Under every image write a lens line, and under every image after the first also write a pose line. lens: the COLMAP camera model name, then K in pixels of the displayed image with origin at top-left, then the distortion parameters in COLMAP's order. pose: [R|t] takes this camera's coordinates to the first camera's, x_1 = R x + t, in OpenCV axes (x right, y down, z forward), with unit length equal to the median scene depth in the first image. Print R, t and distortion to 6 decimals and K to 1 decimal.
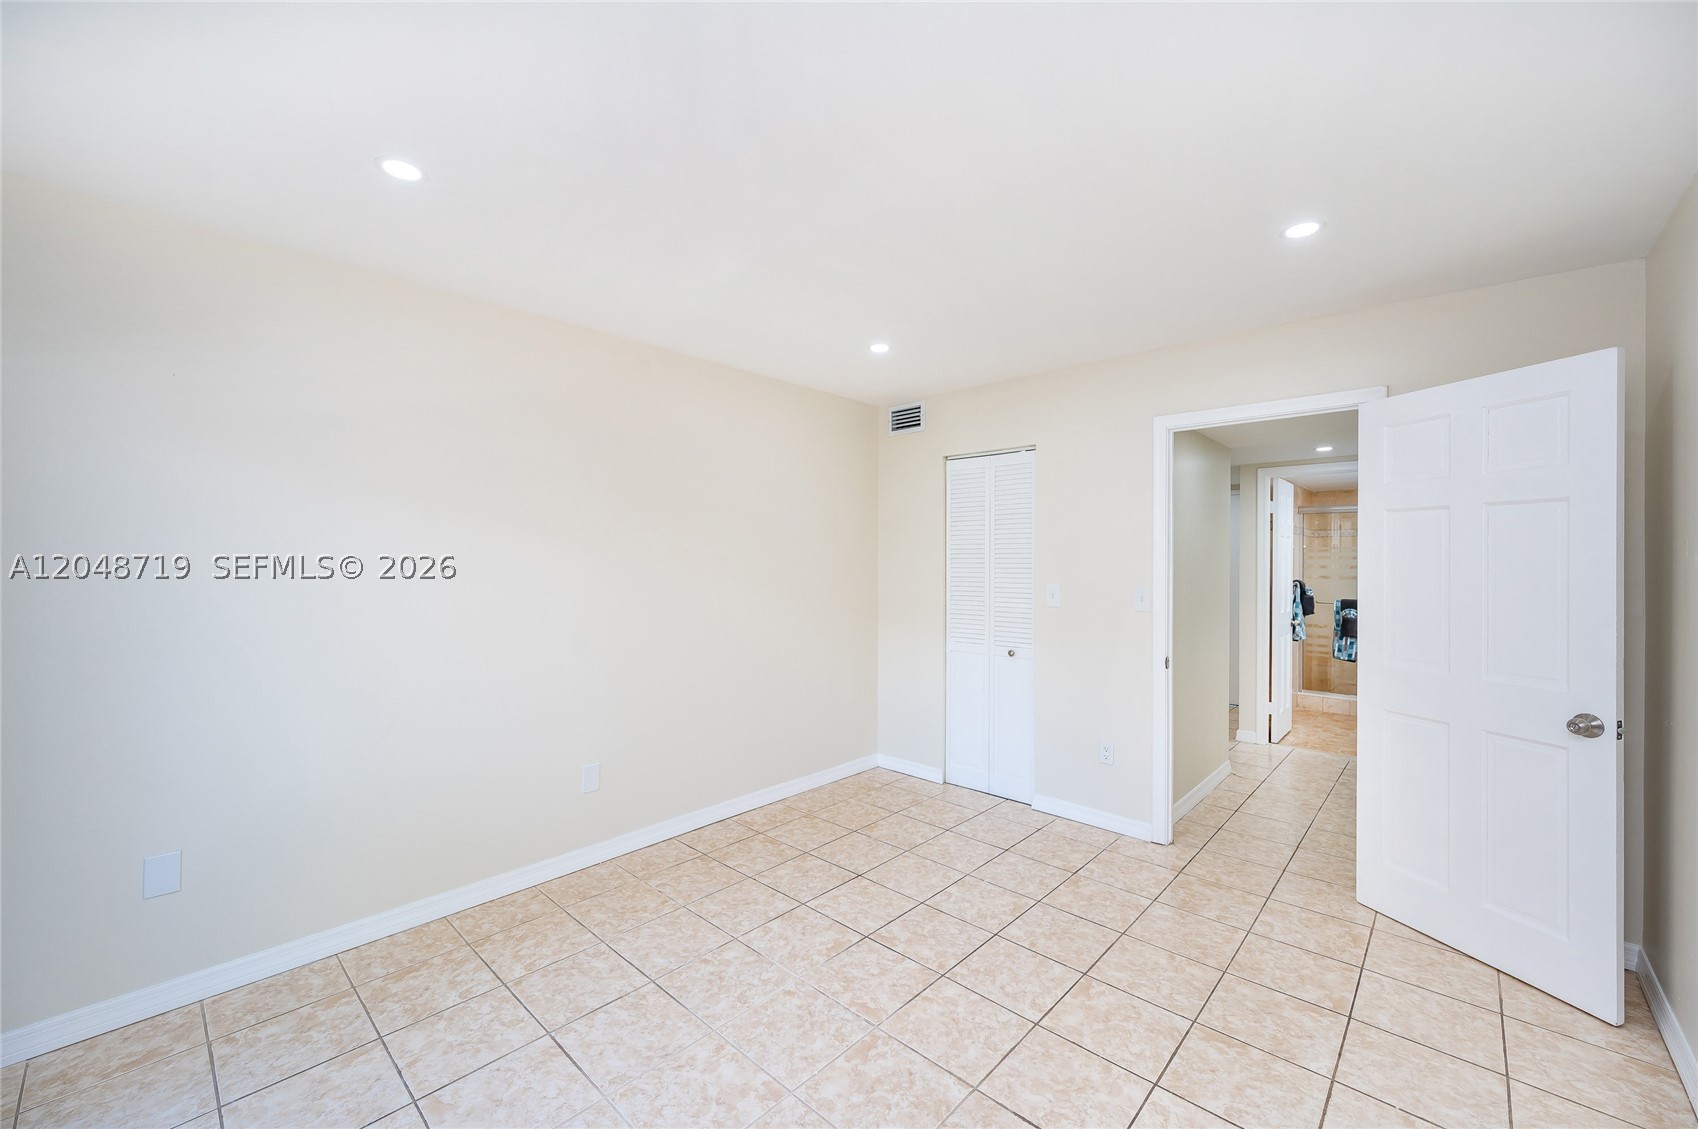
lens RADIAL K [[675.3, 0, 876.1], [0, 675.3, 560.8], [0, 0, 1]] dist [0.002930, 0.000579]
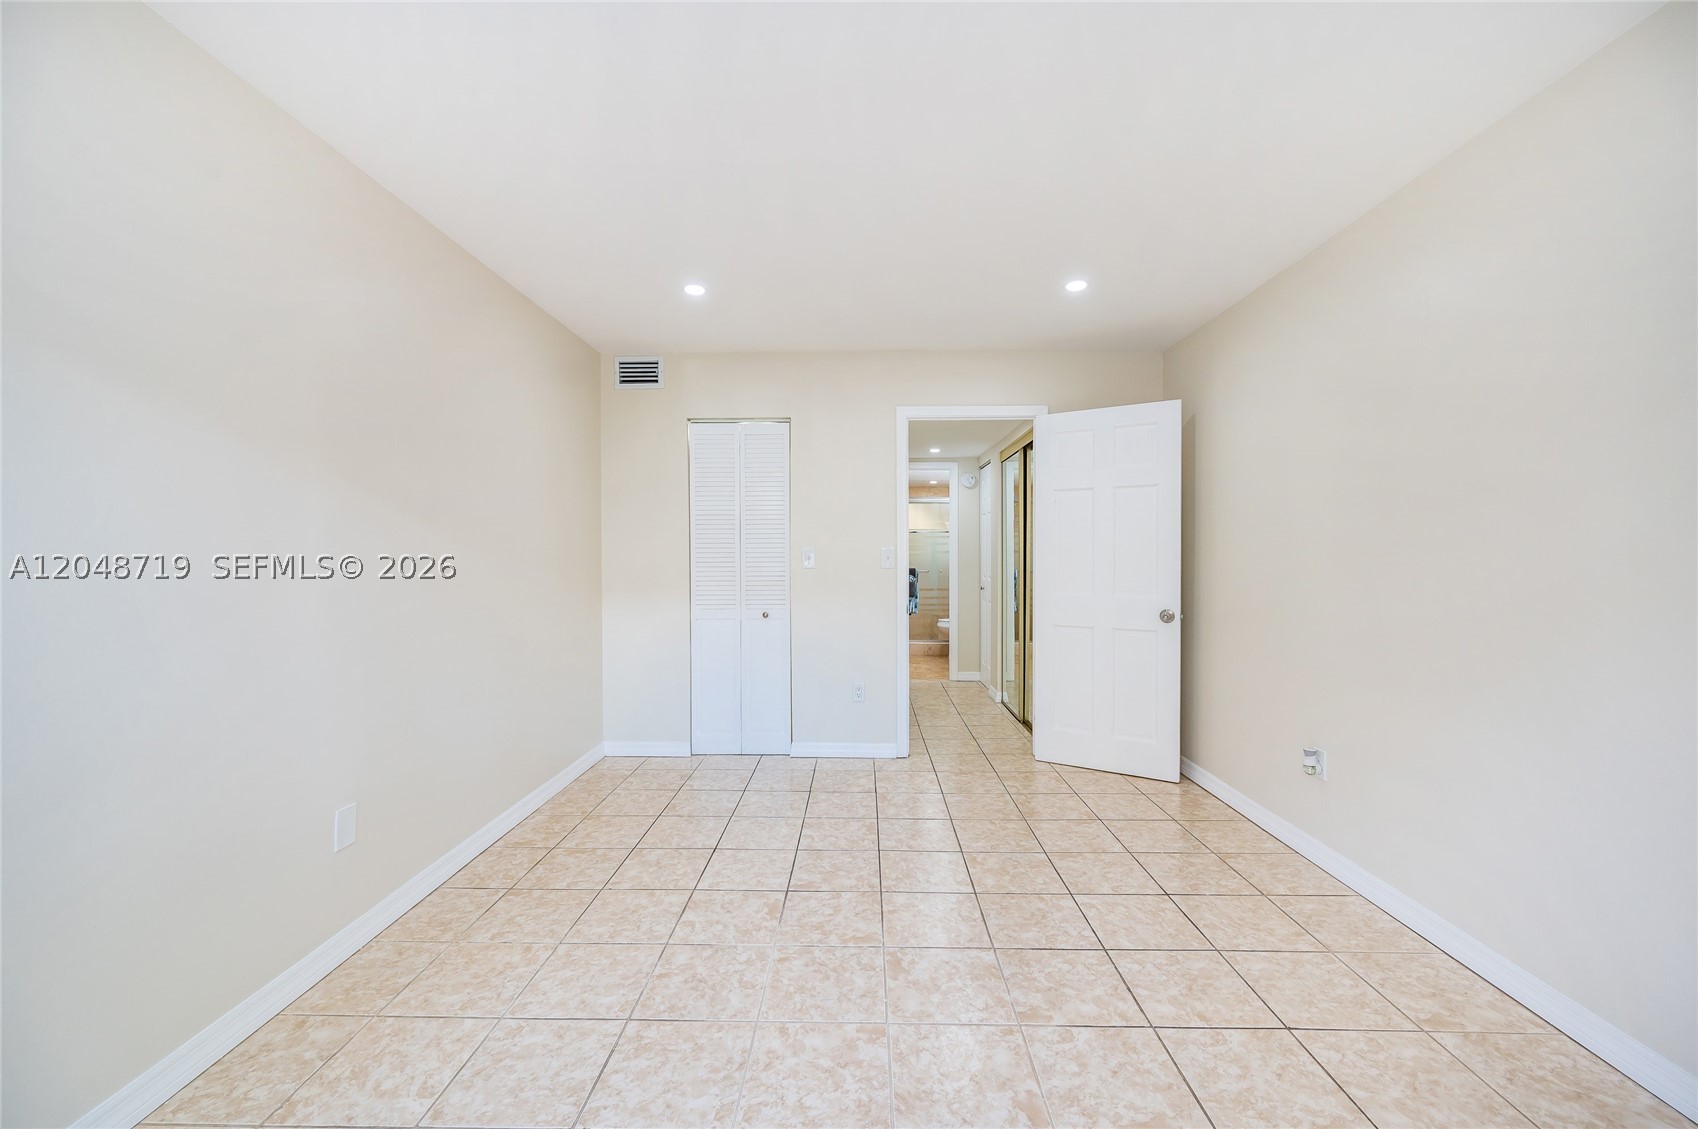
lens RADIAL K [[675.3, 0, 817.7], [0, 675.3, 565.2], [0, 0, 1]] dist [0.002930, 0.000579]
pose [[0.751984, -0.011493, 0.659081, -0.534196], [0.006390, 0.999928, 0.010146, 0.062736], [-0.659150, -0.003418, 0.752003, 0.200896]]
